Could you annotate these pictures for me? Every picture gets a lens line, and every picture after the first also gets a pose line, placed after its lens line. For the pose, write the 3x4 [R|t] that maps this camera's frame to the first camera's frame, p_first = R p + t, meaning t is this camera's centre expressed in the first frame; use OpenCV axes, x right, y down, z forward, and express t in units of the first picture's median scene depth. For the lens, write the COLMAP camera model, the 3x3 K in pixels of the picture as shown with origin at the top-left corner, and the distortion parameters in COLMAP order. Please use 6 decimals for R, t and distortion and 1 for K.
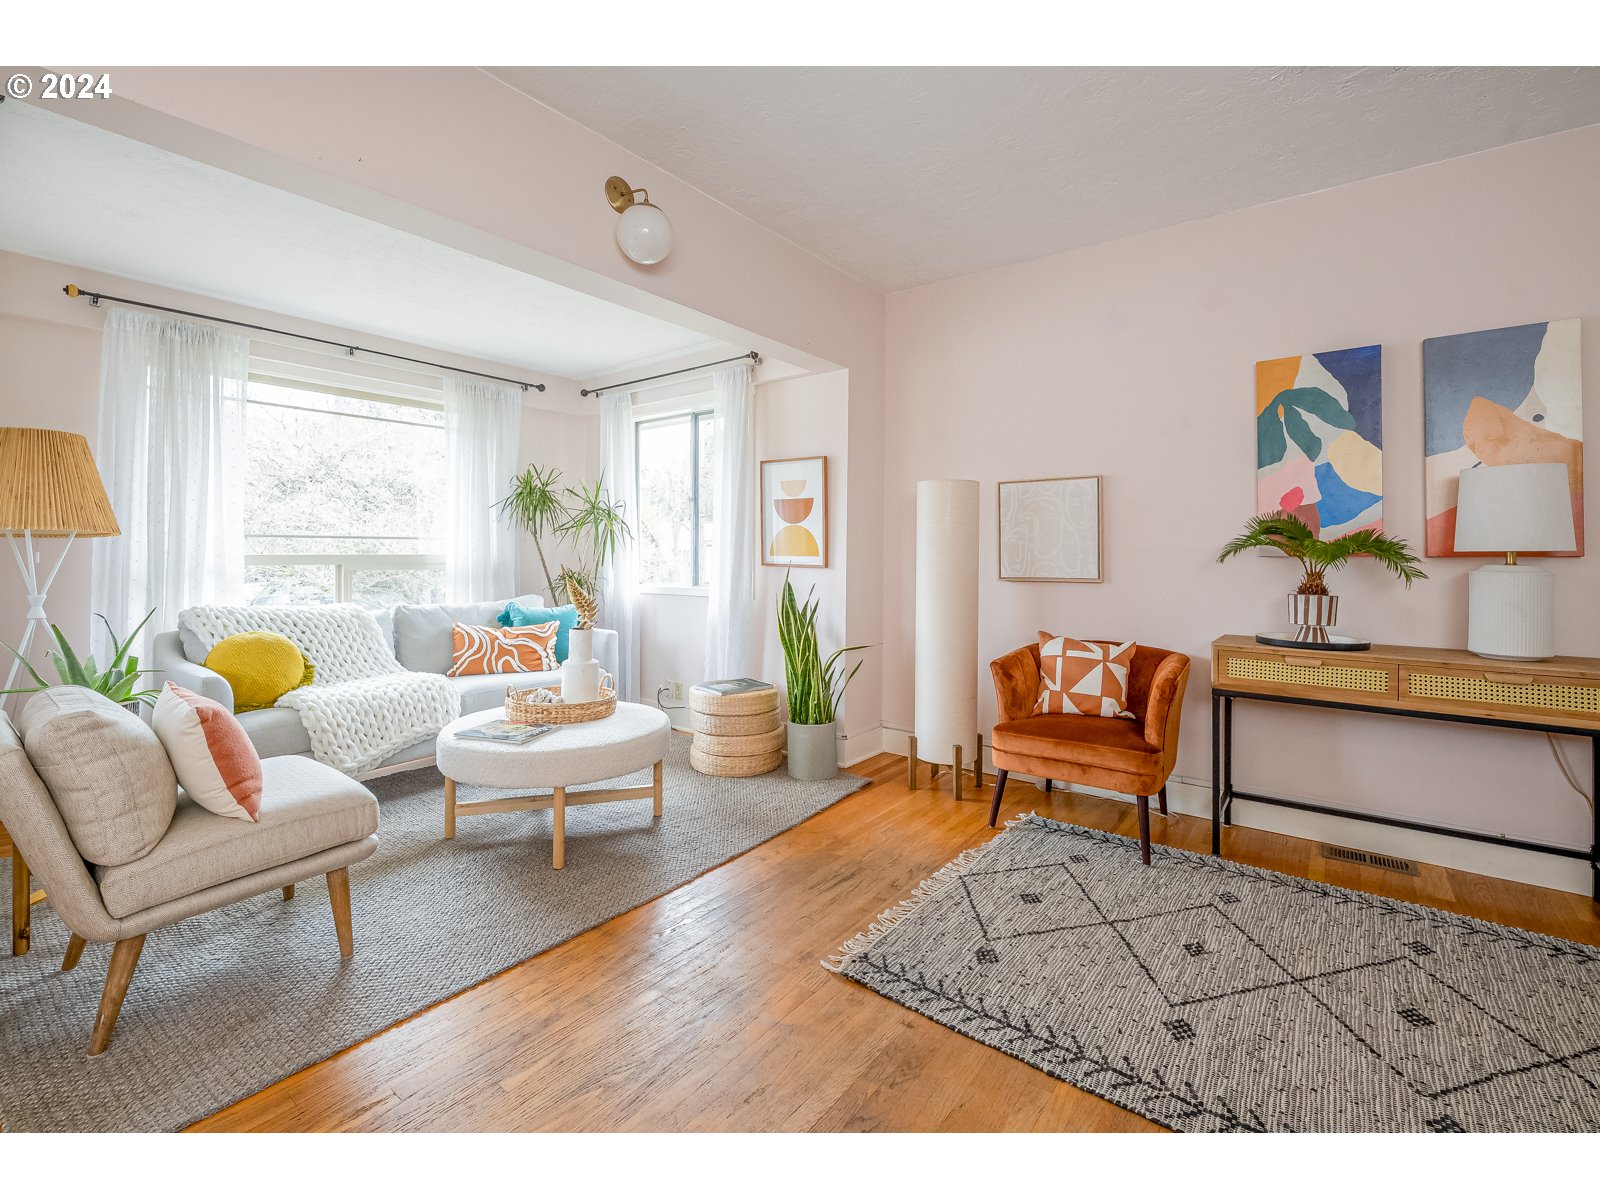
lens RADIAL K [[702.9, 0, 800.5], [0, 702.9, 549.2], [0, 0, 1]] dist [-0.014472, 0.001183]
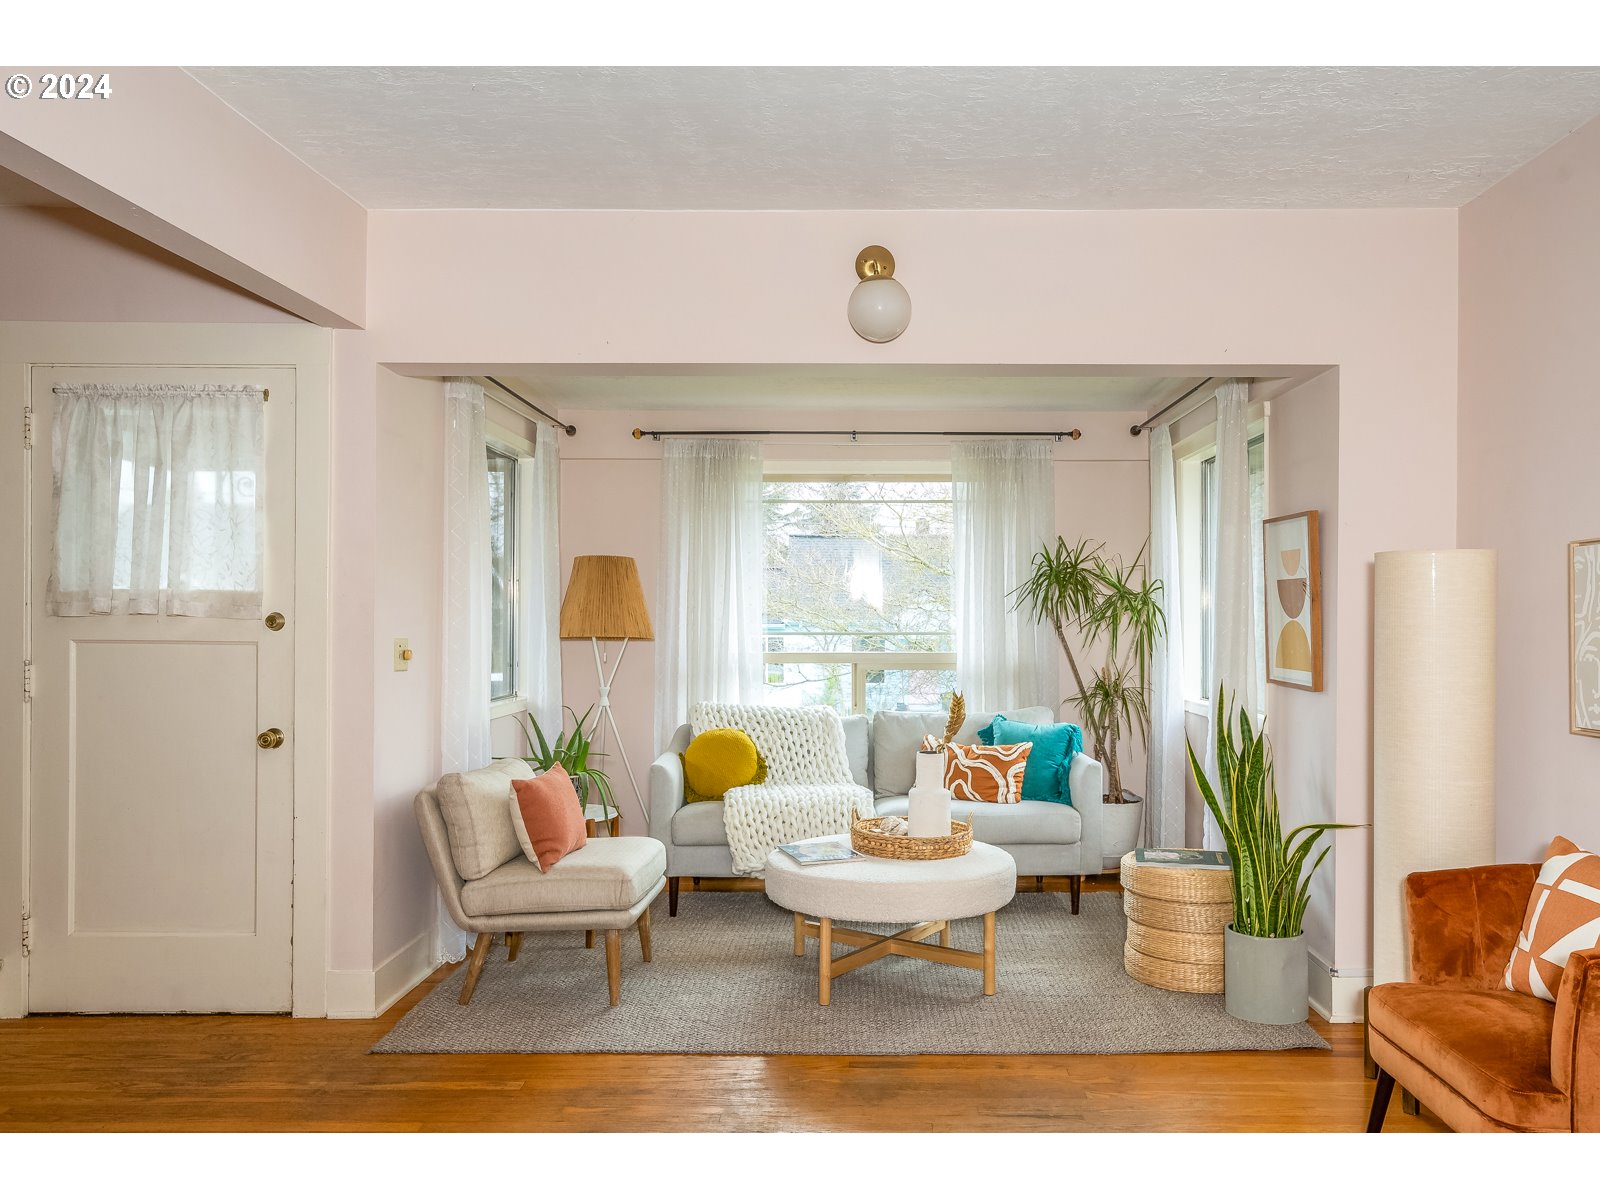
lens RADIAL K [[1156.1, 0, 845.3], [0, 1156.1, 606.0], [0, 0, 1]] dist [0.001460, 0.000953]
pose [[0.609542, -0.012106, -0.792661, 0.813460], [0.006266, 0.999926, -0.010453, -0.055830], [0.792729, 0.001404, 0.609572, 0.070628]]
